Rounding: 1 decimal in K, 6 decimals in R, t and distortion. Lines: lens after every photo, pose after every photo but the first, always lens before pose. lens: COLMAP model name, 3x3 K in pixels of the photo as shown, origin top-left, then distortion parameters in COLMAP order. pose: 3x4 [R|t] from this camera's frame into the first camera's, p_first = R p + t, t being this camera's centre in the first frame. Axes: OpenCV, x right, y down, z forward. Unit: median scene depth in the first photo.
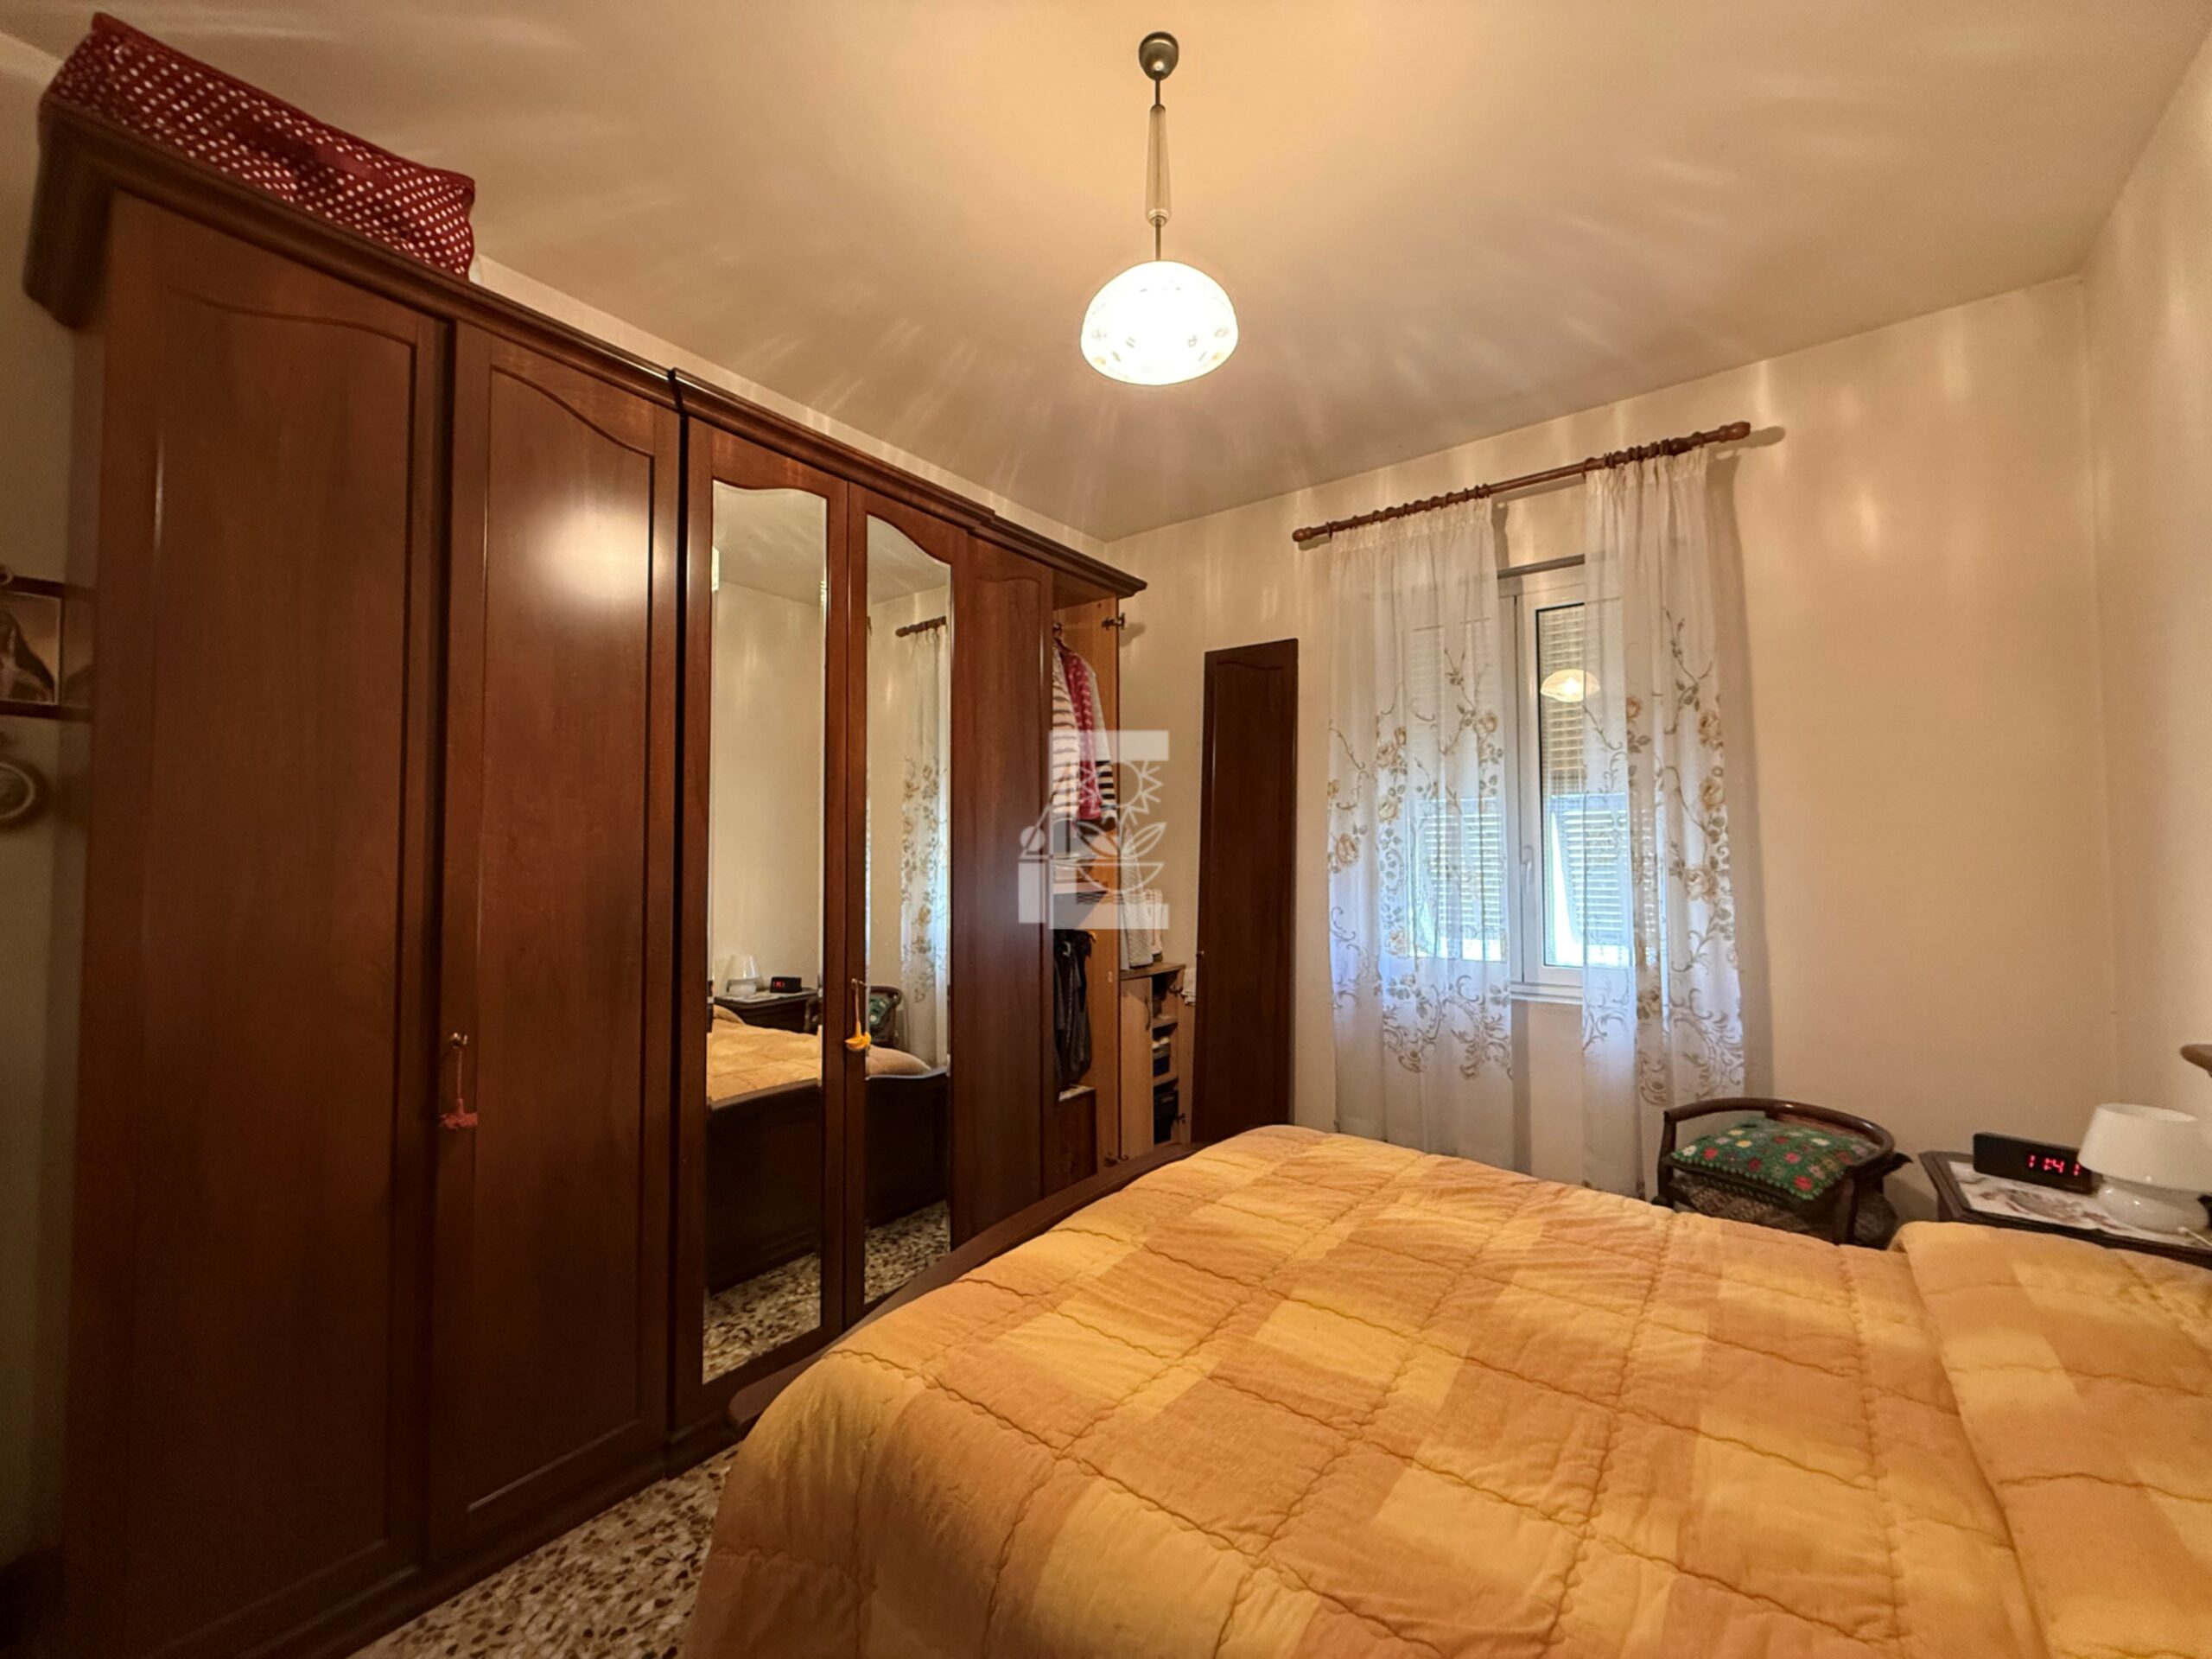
lens RADIAL K [[878.3, 0, 1102.8], [0, 878.3, 828.0], [0, 0, 1]] dist [-0.001225, -0.000146]
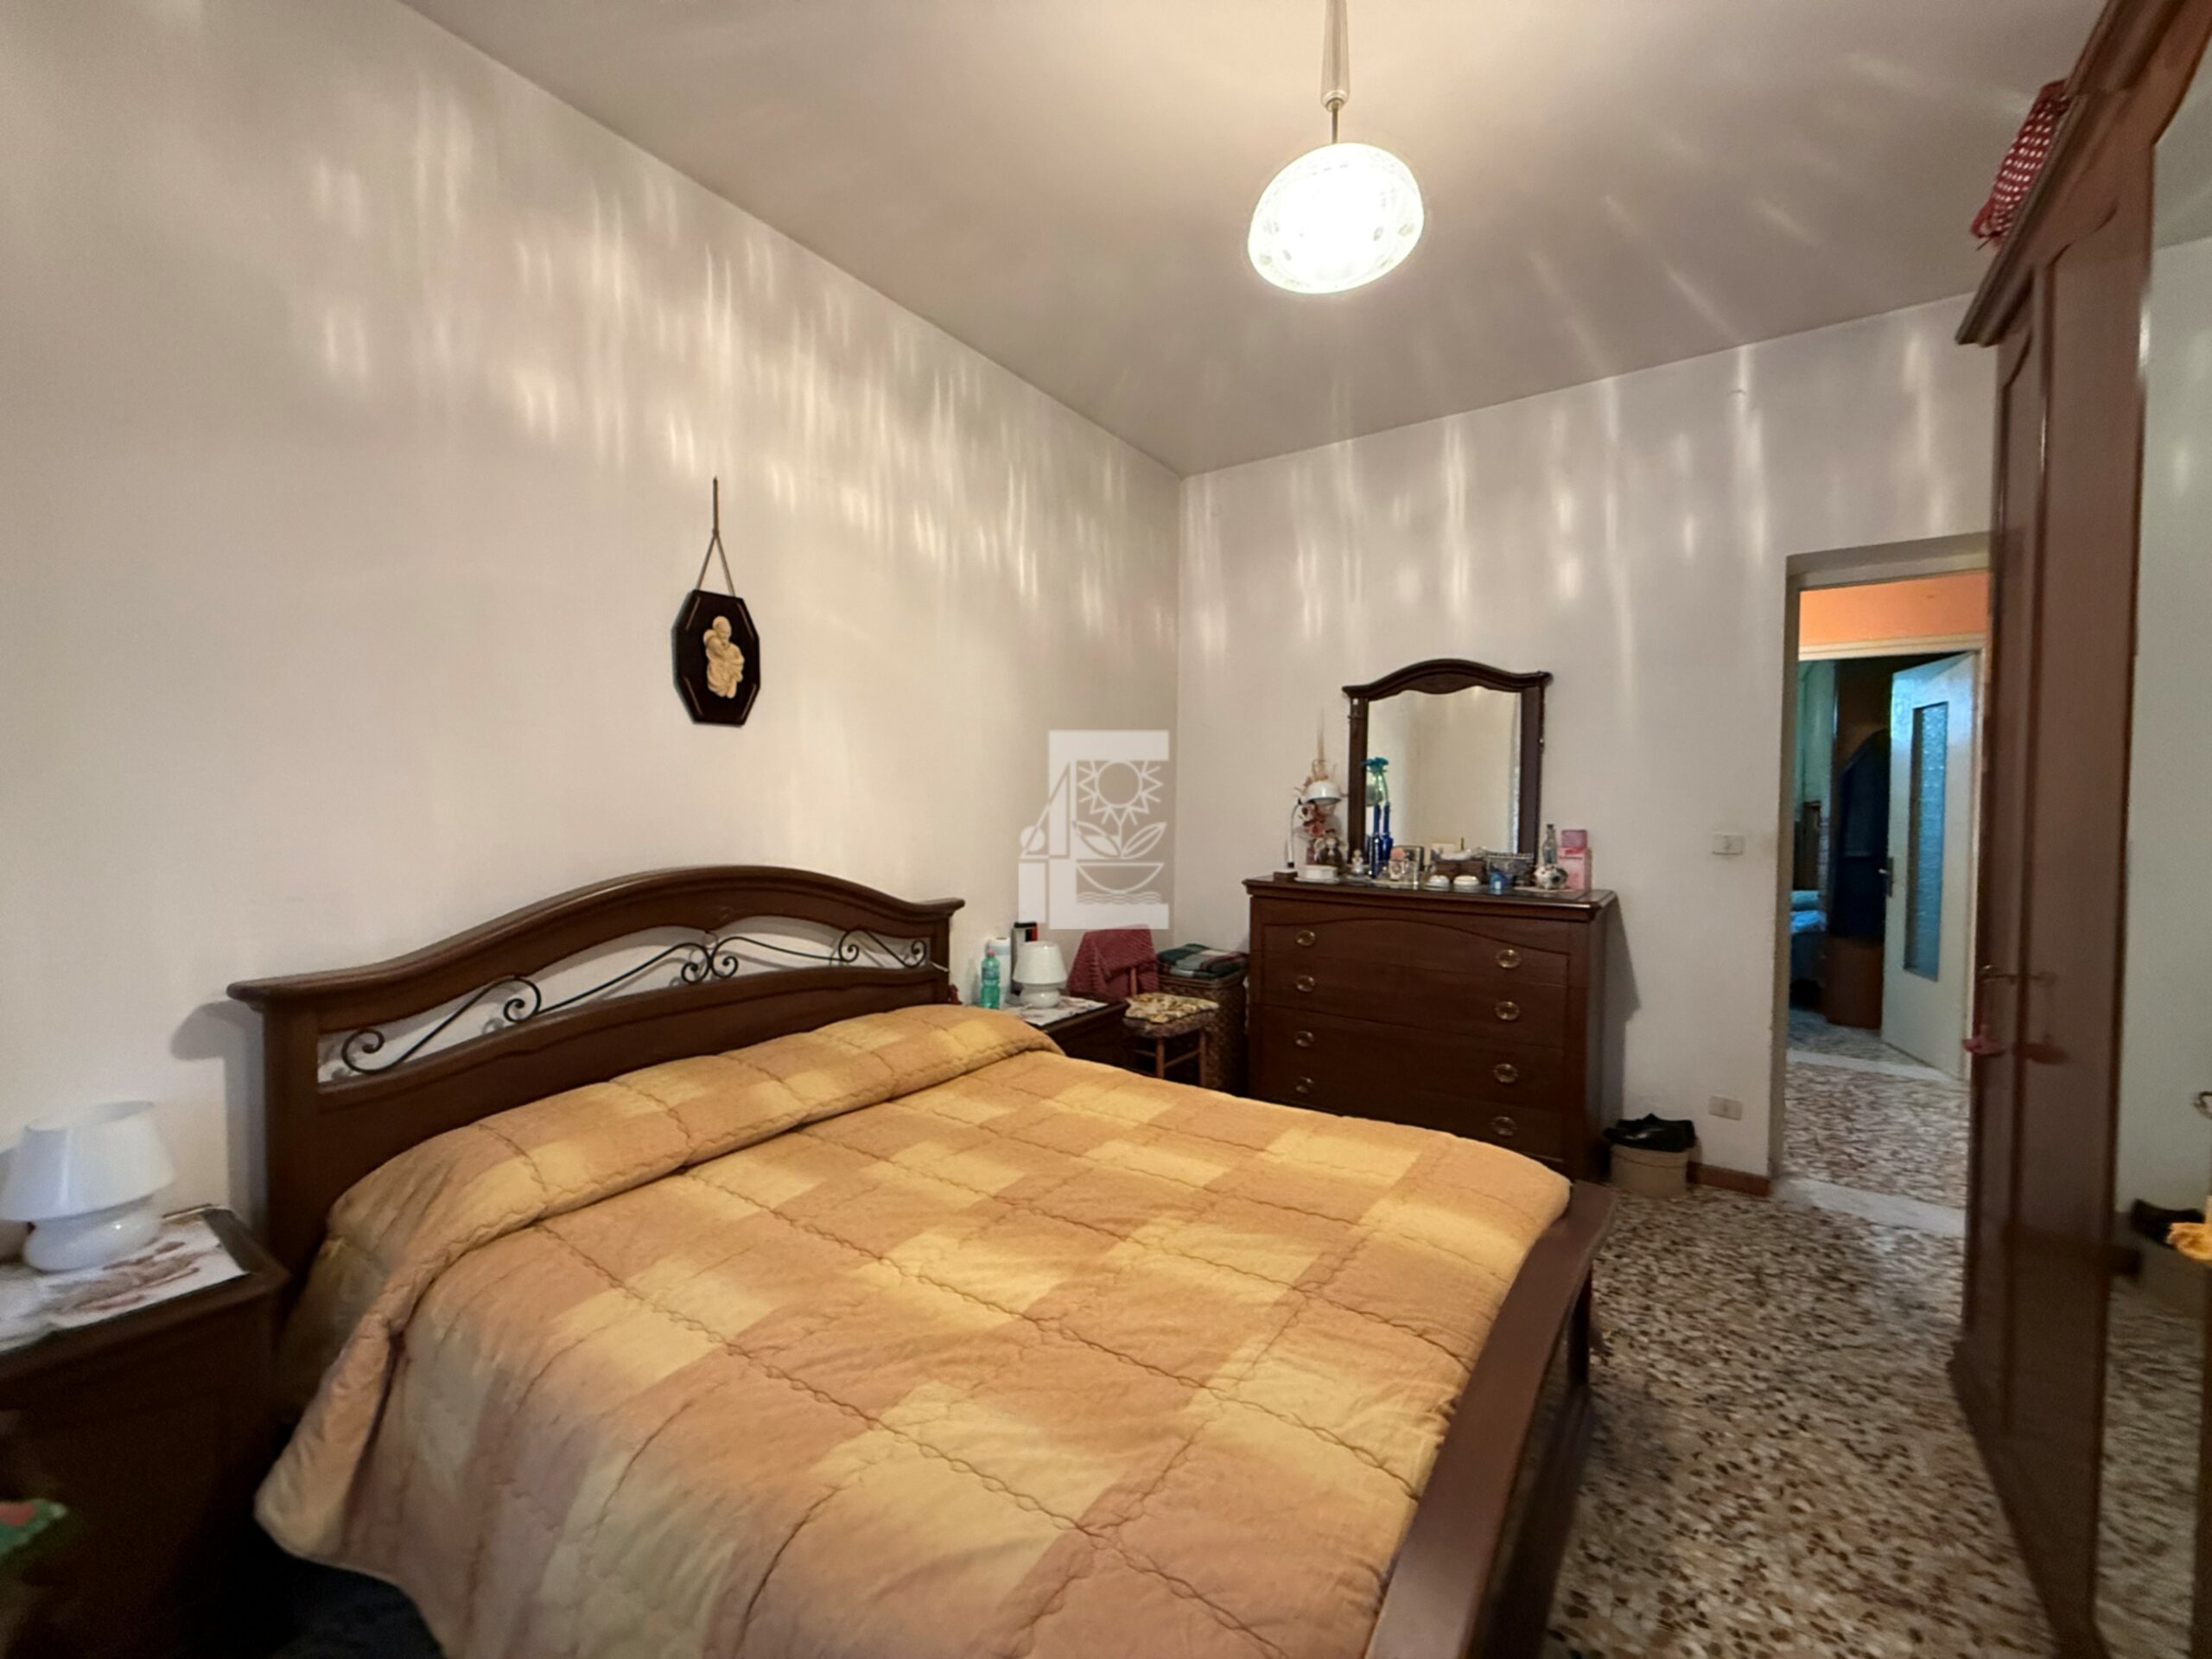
lens RADIAL K [[877.8, 0, 1097.5], [0, 877.8, 828.0], [0, 0, 1]] dist [-0.002228, 0.000358]
pose [[-0.999386, -0.000841, -0.035025, 0.218782], [-0.000630, 0.999982, -0.006028, 0.048344], [0.035030, -0.006002, -0.999368, 1.212122]]
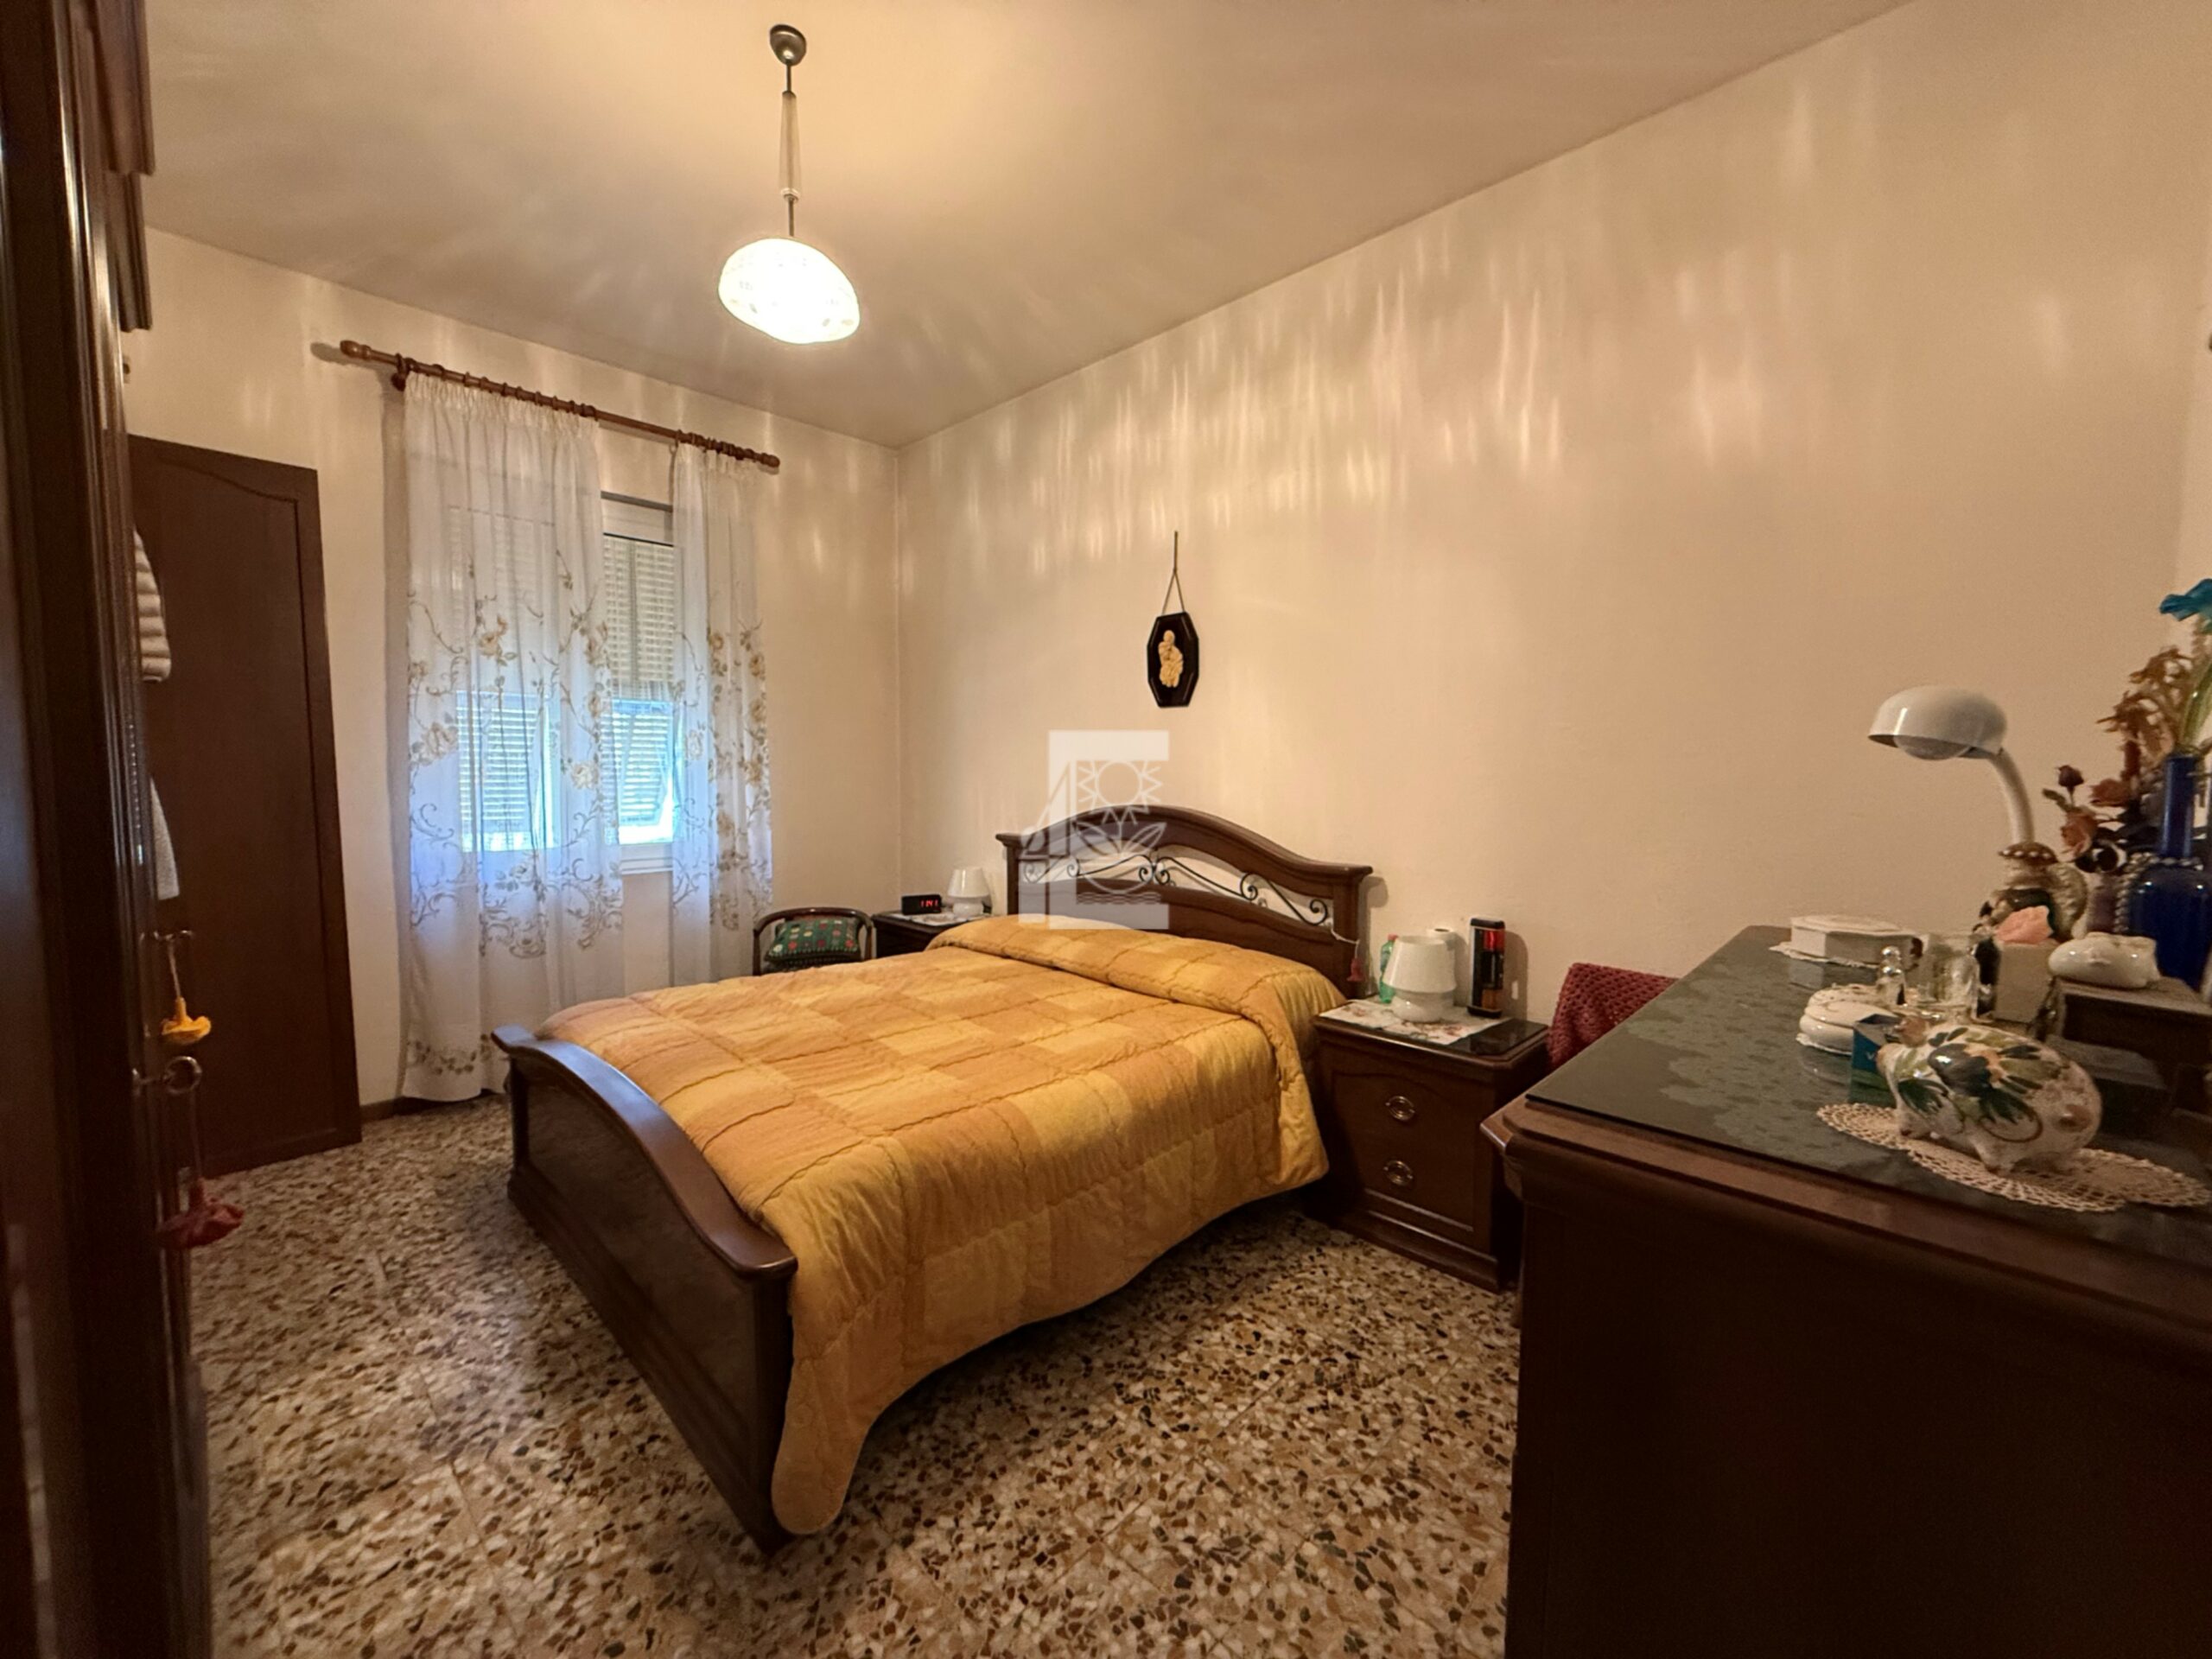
lens RADIAL K [[878.3, 0, 1102.8], [0, 878.3, 828.0], [0, 0, 1]] dist [-0.001225, -0.000146]
pose [[0.116677, -0.064615, 0.991066, -0.699383], [-0.042874, 0.996623, 0.070025, 0.028134], [-0.992244, -0.050662, 0.113512, 0.261681]]
